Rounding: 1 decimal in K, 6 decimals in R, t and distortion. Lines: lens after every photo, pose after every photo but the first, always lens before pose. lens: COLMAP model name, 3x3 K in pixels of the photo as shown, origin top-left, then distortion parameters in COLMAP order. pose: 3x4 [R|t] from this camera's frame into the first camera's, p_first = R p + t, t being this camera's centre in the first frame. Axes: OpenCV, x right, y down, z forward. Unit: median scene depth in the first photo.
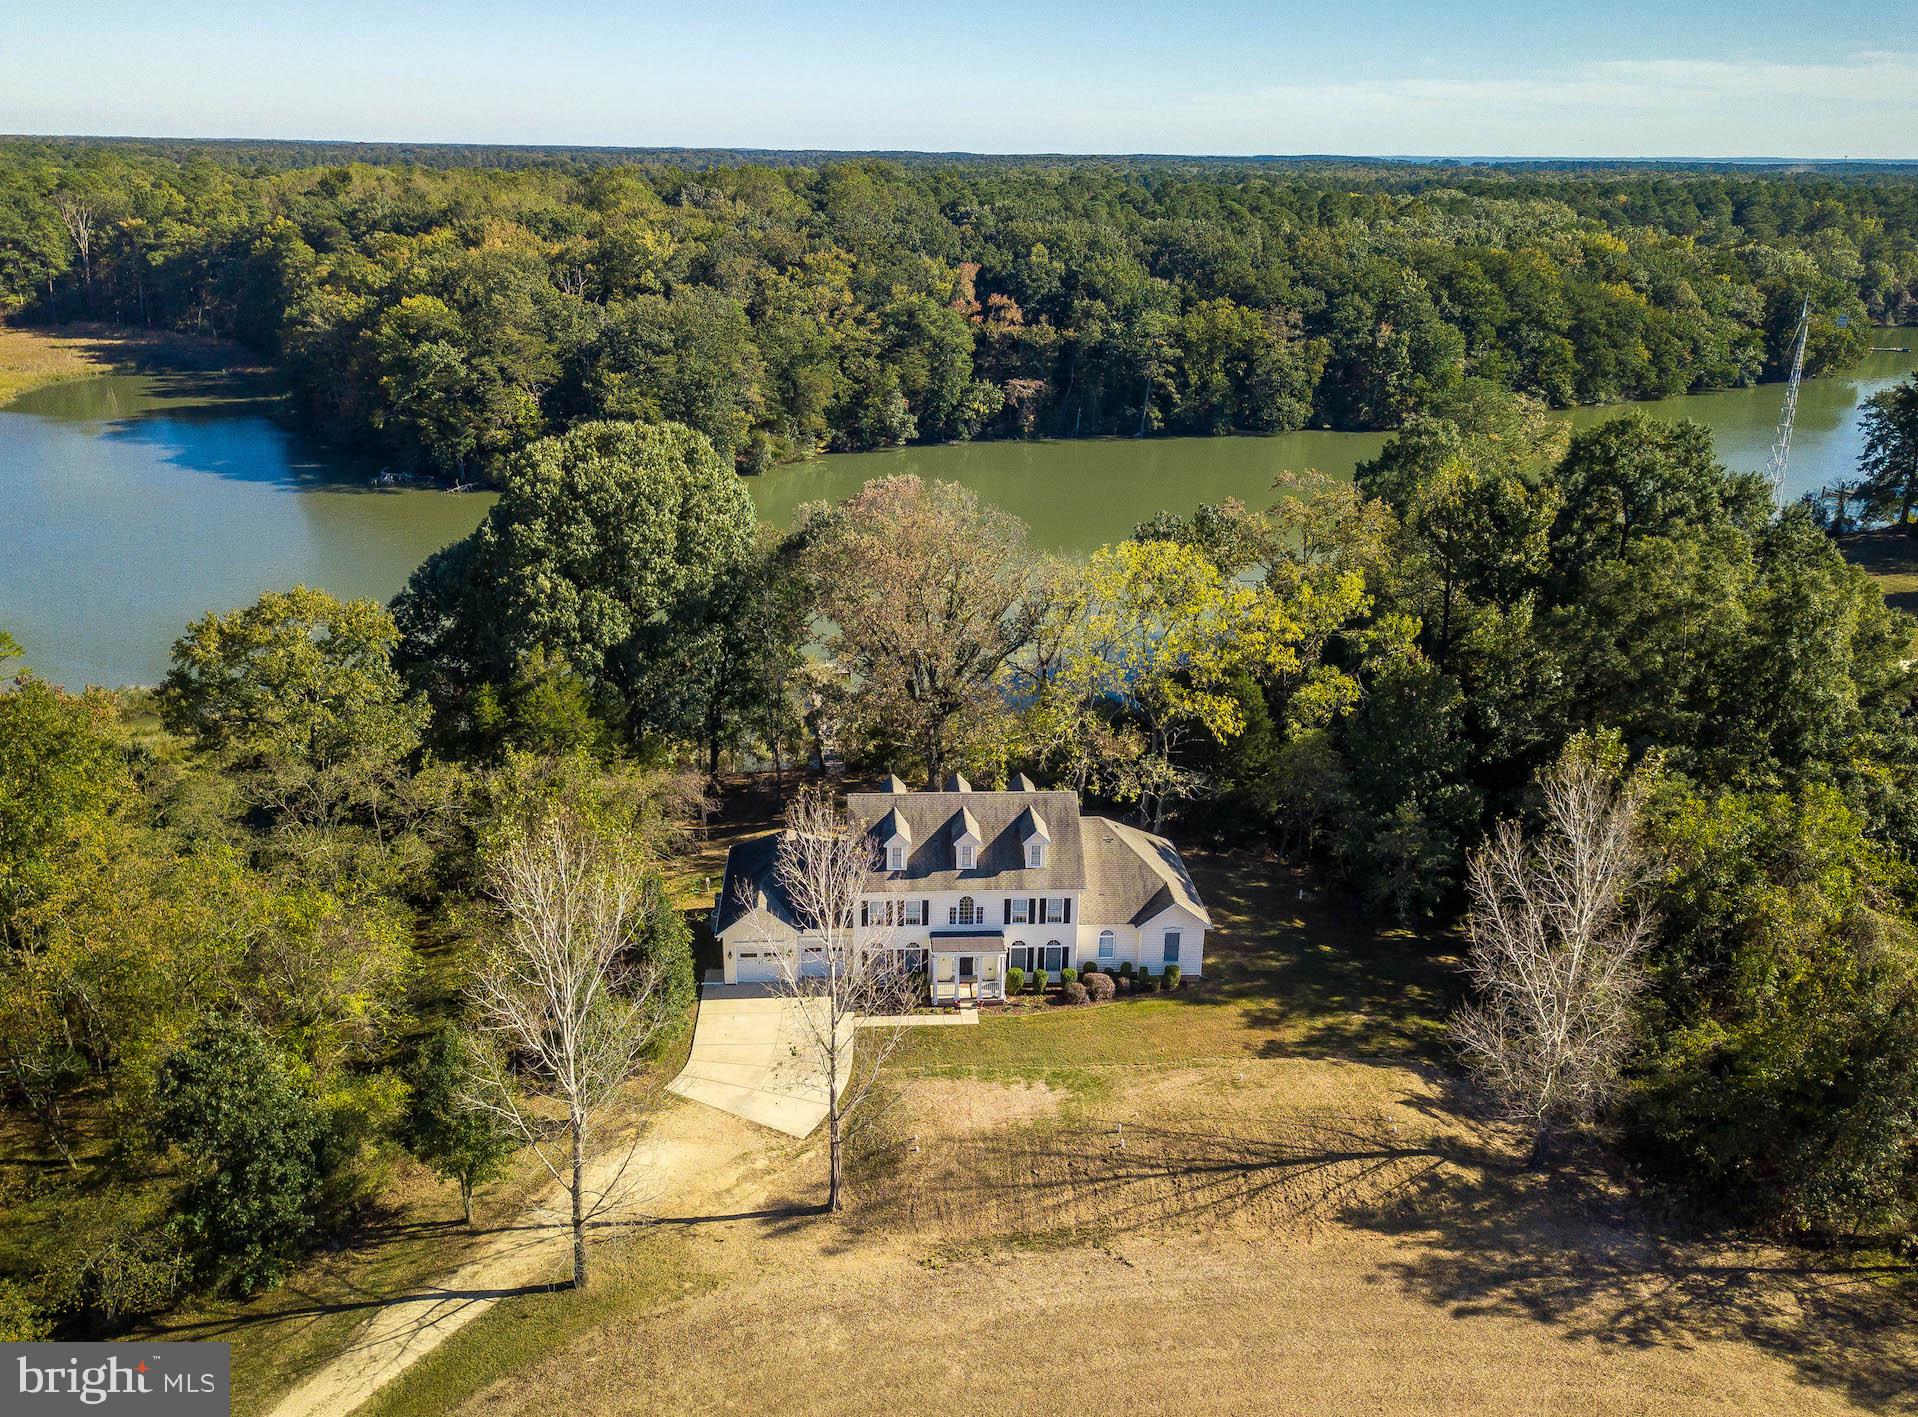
lens RADIAL K [[1482.7, 0, 934.6], [0, 1482.7, 740.7], [0, 0, 1]] dist [0.002657, 0.001316]
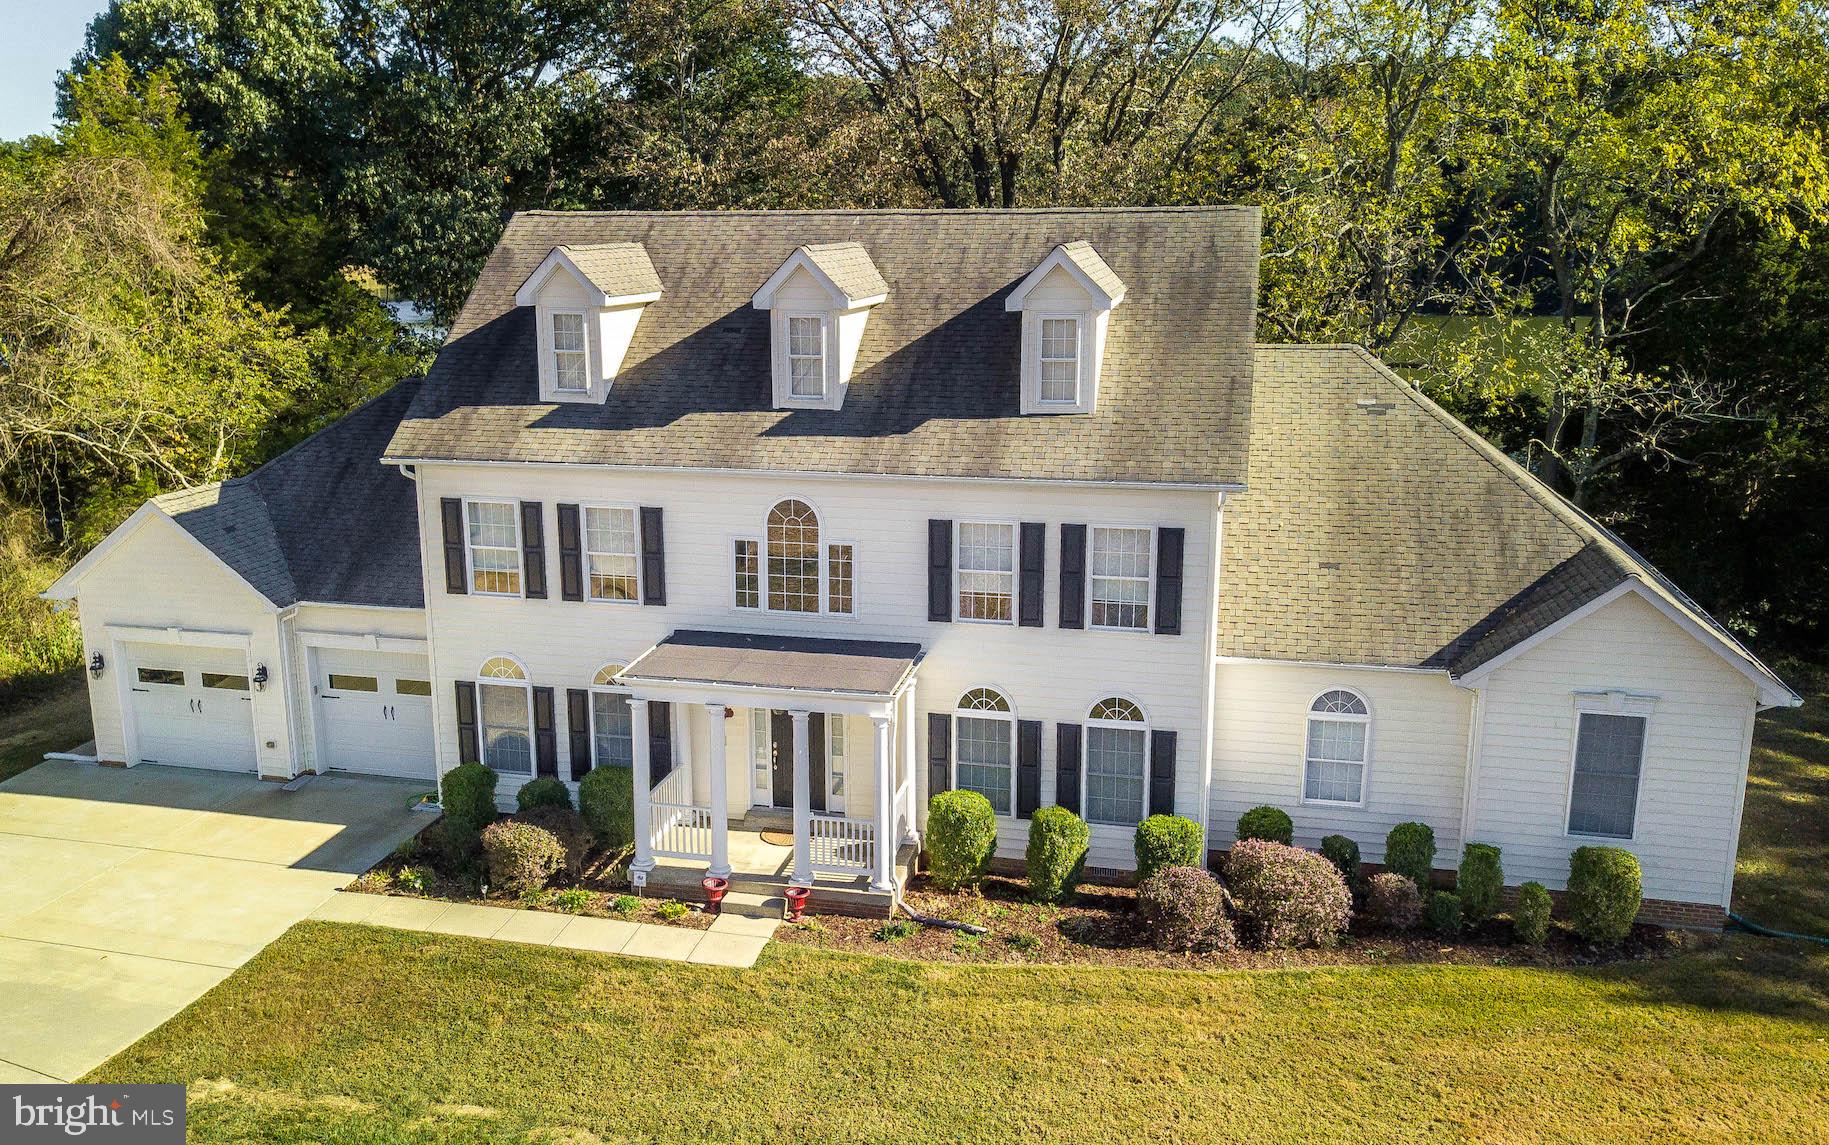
lens RADIAL K [[1531.7, 0, 872.2], [0, 1531.7, 573.6], [0, 0, 1]] dist [0.001105, -0.002399]
pose [[0.957975, 0.049325, -0.282578, 0.114715], [-0.087661, 0.988318, -0.124670, 0.150295], [0.273128, 0.144202, 0.951108, 0.726558]]
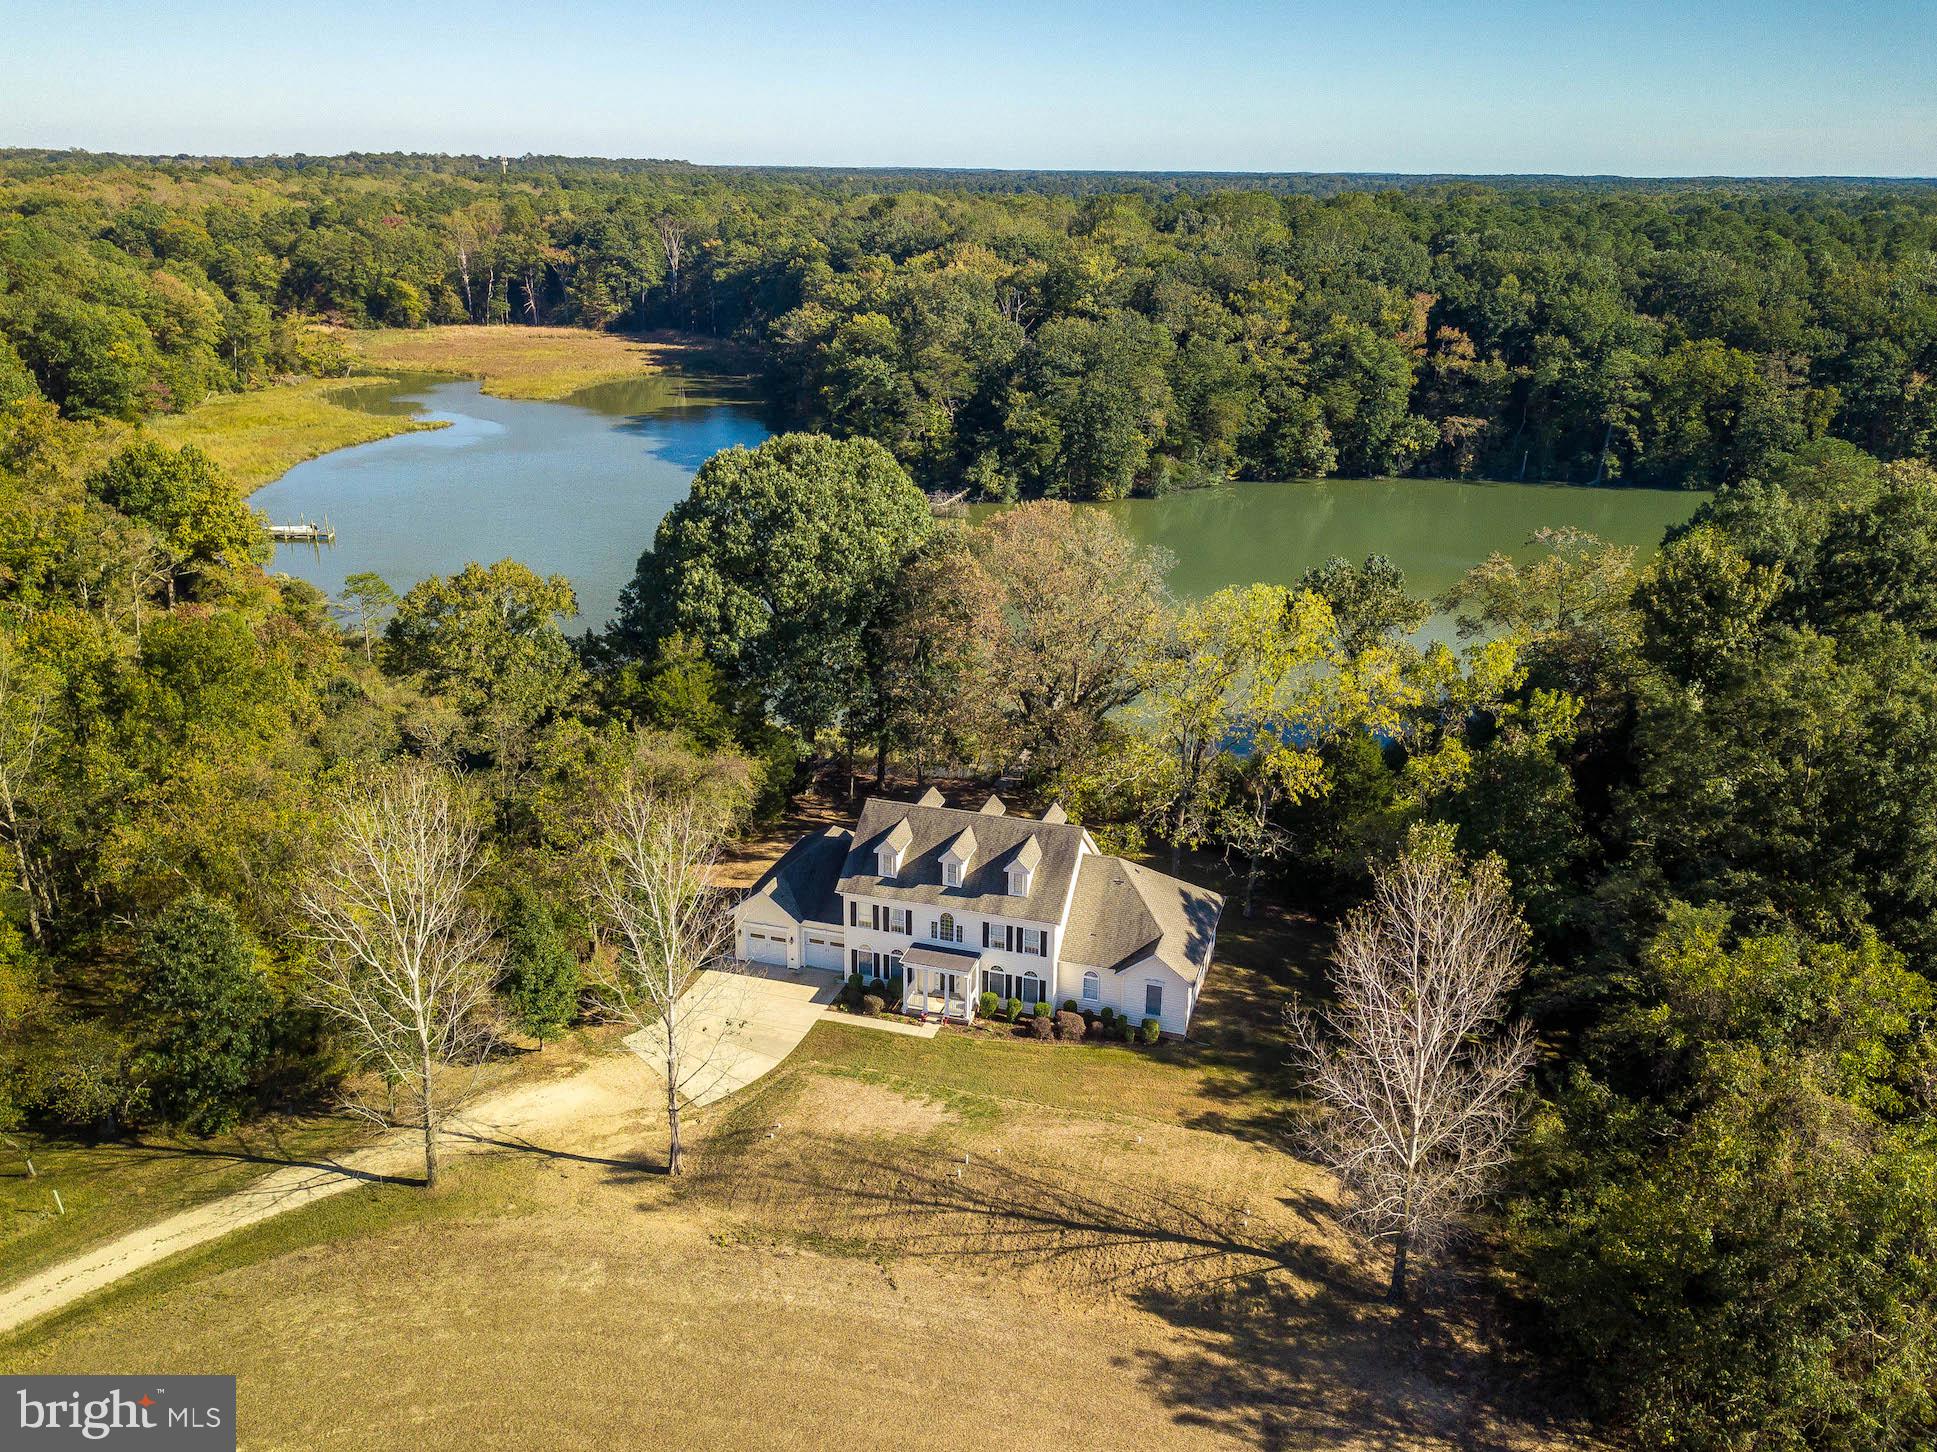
lens RADIAL K [[1492.4, 0, 968.5], [0, 1492.4, 726.0], [0, 0, 1]] dist [0.005533, -0.006605]
pose [[0.936281, 0.116736, -0.331286, 0.353901], [-0.125139, 0.992131, -0.004070, -0.019484], [0.328204, 0.045268, 0.943522, 0.033756]]
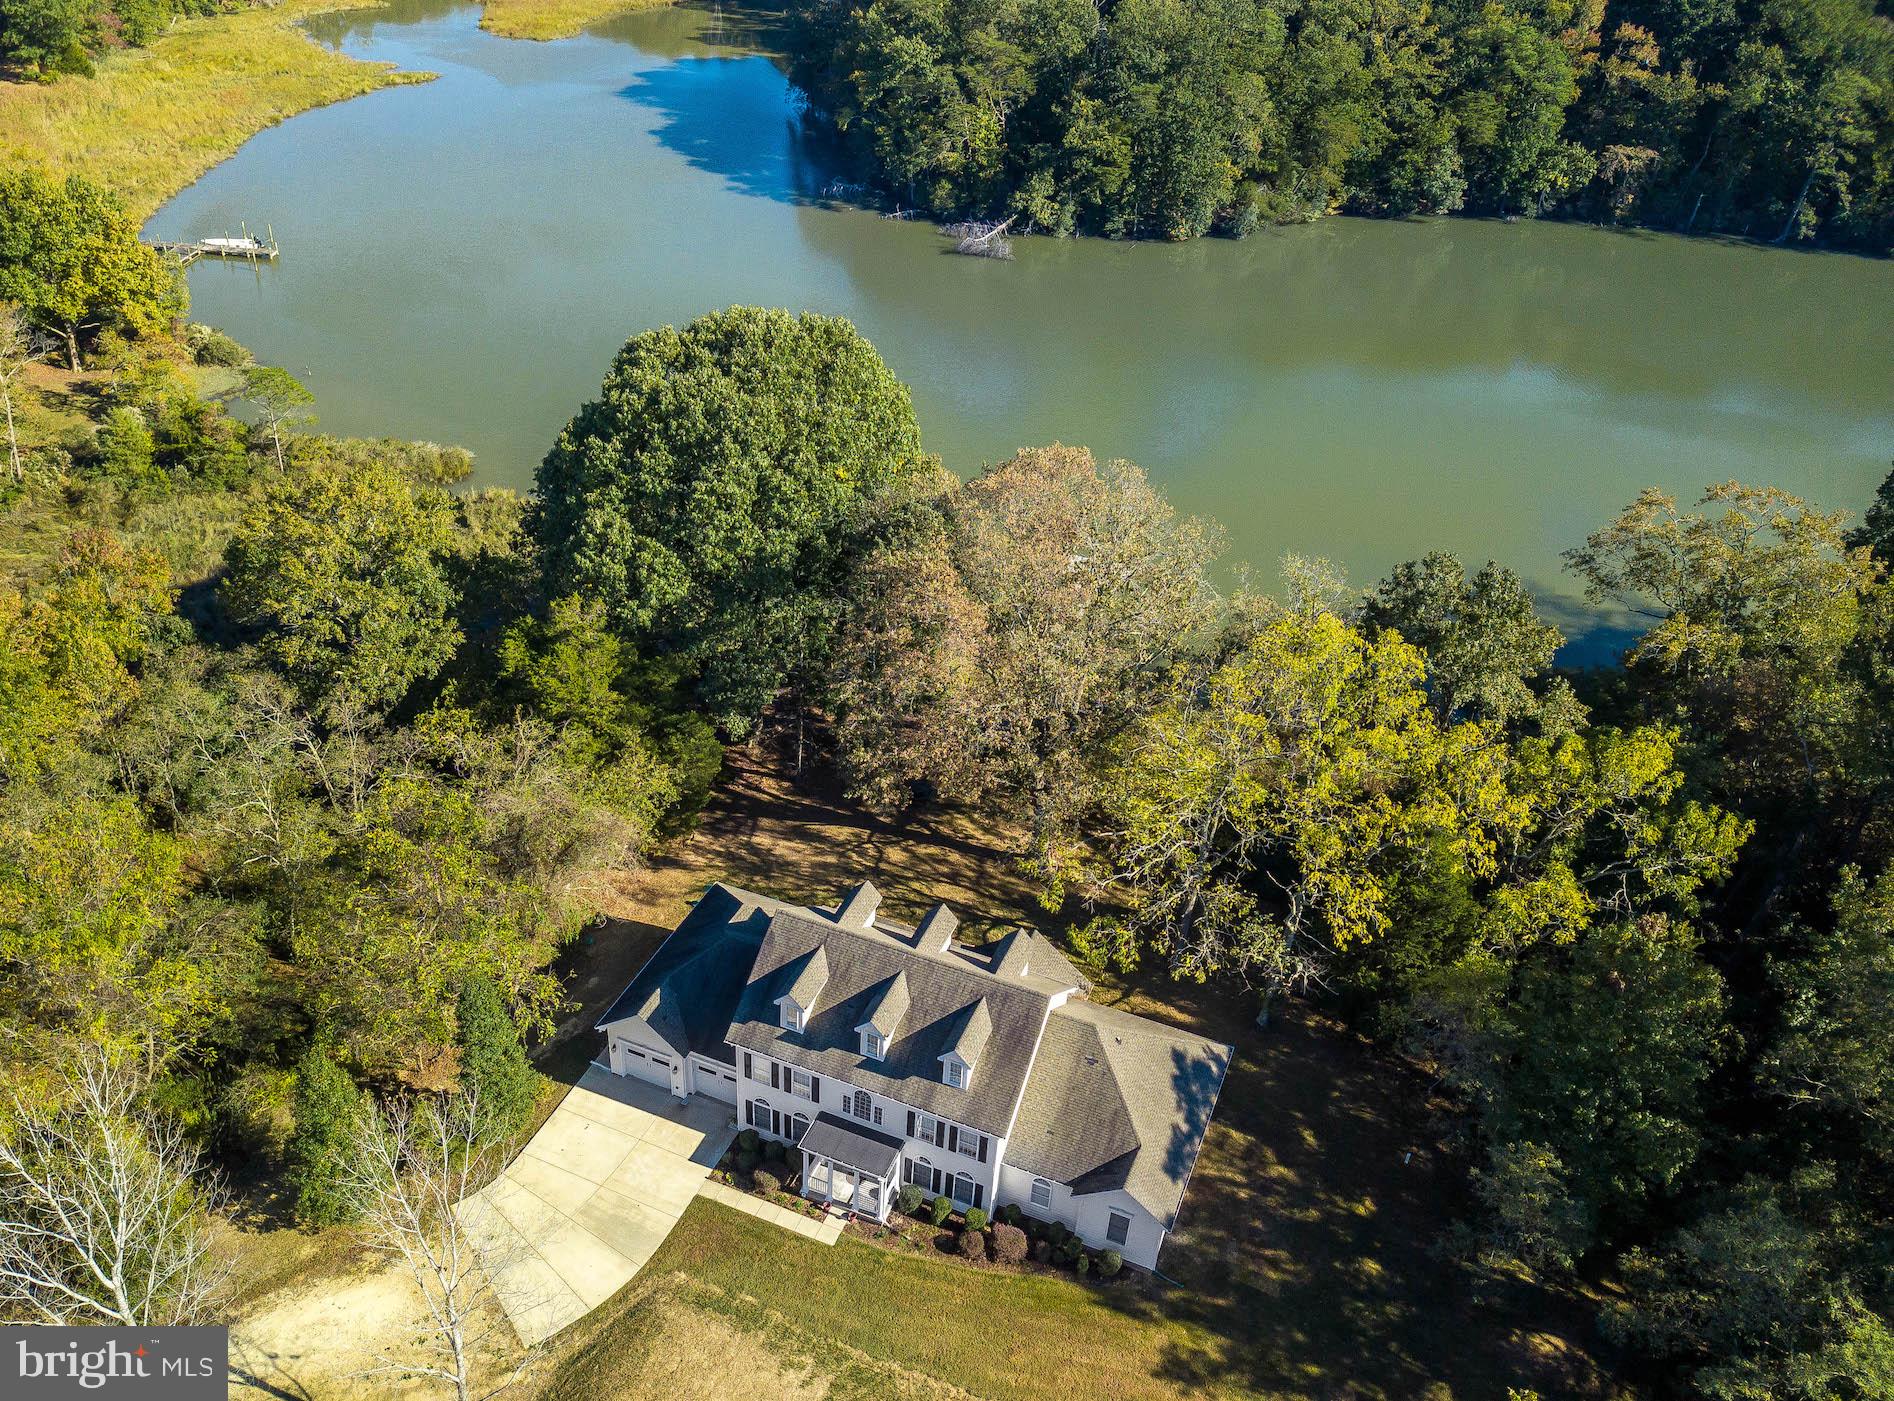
lens RADIAL K [[1506.1, 0, 898.9], [0, 1506.1, 751.8], [0, 0, 1]] dist [-0.006255, 0.007319]
pose [[0.897065, 0.268923, -0.350650, 0.266850], [-0.182873, 0.948290, 0.259428, -0.272766], [0.402284, -0.168599, 0.899857, 0.313654]]
